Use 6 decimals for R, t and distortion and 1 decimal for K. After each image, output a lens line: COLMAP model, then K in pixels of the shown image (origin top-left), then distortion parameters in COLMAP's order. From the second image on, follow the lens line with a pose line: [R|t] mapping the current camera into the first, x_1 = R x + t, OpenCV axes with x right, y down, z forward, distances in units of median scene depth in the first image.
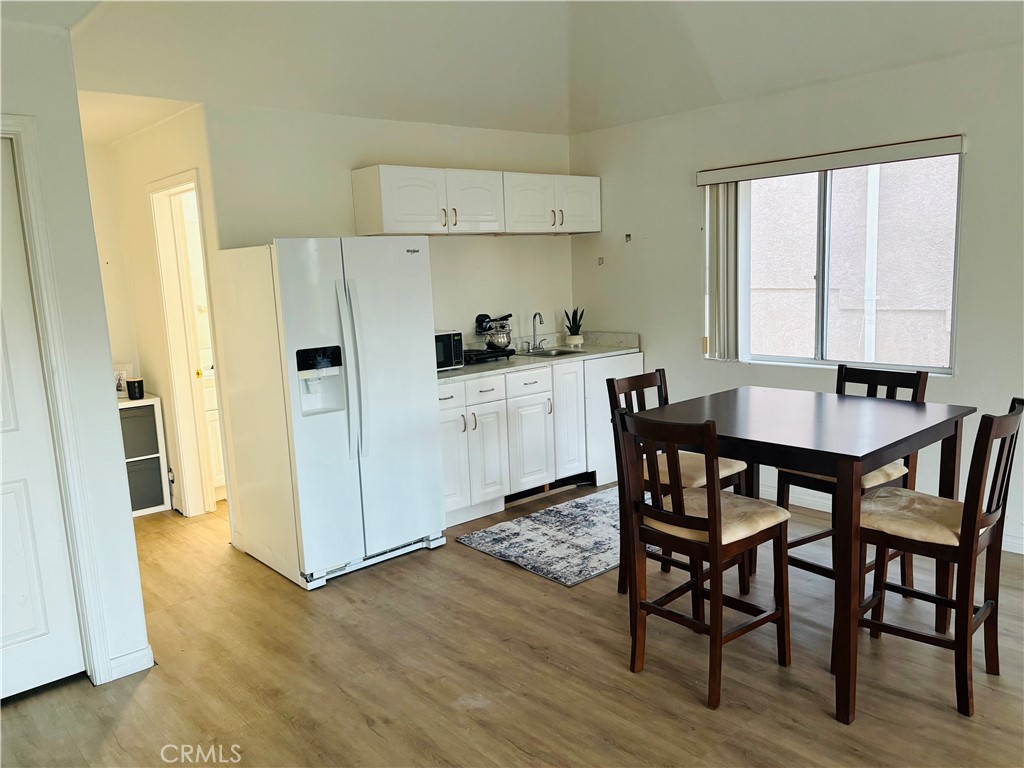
lens RADIAL K [[781.1, 0, 511.9], [0, 781.1, 382.2], [0, 0, 1]] dist [0.008943, -0.007409]
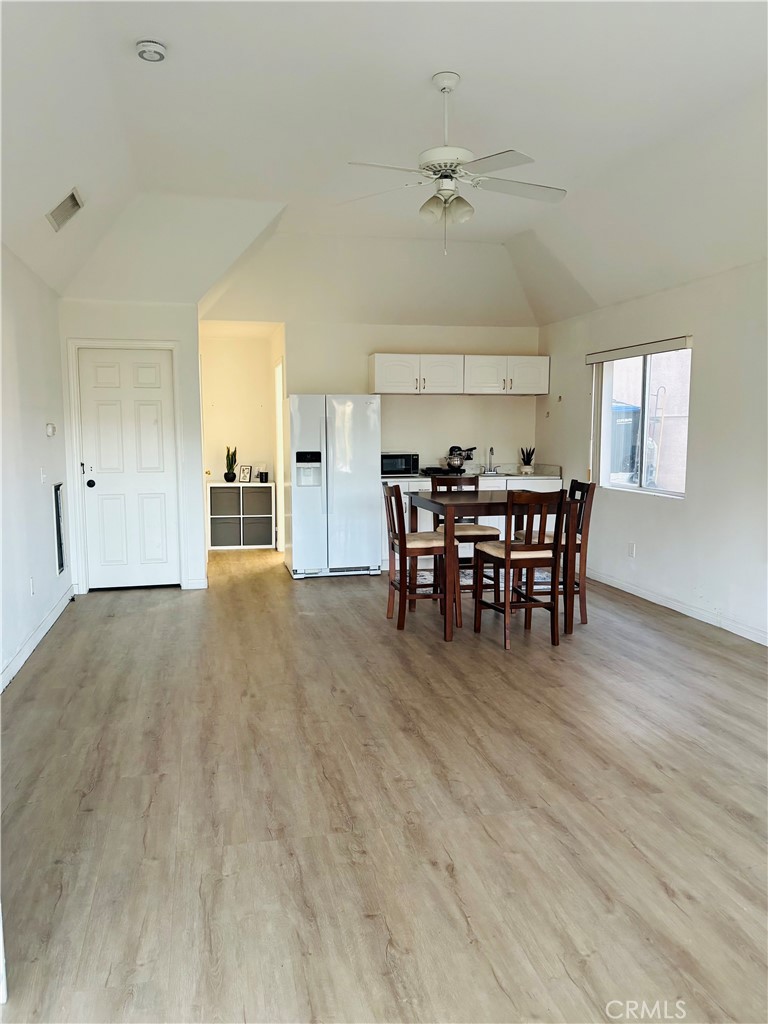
lens RADIAL K [[781.1, 0, 385.0], [0, 781.1, 514.7], [0, 0, 1]] dist [0.008943, -0.007409]
pose [[0.876018, 0.092685, -0.473288, 0.642579], [-0.106552, 0.994304, -0.002501, 0.072552], [0.470360, 0.052621, 0.880904, -0.453168]]
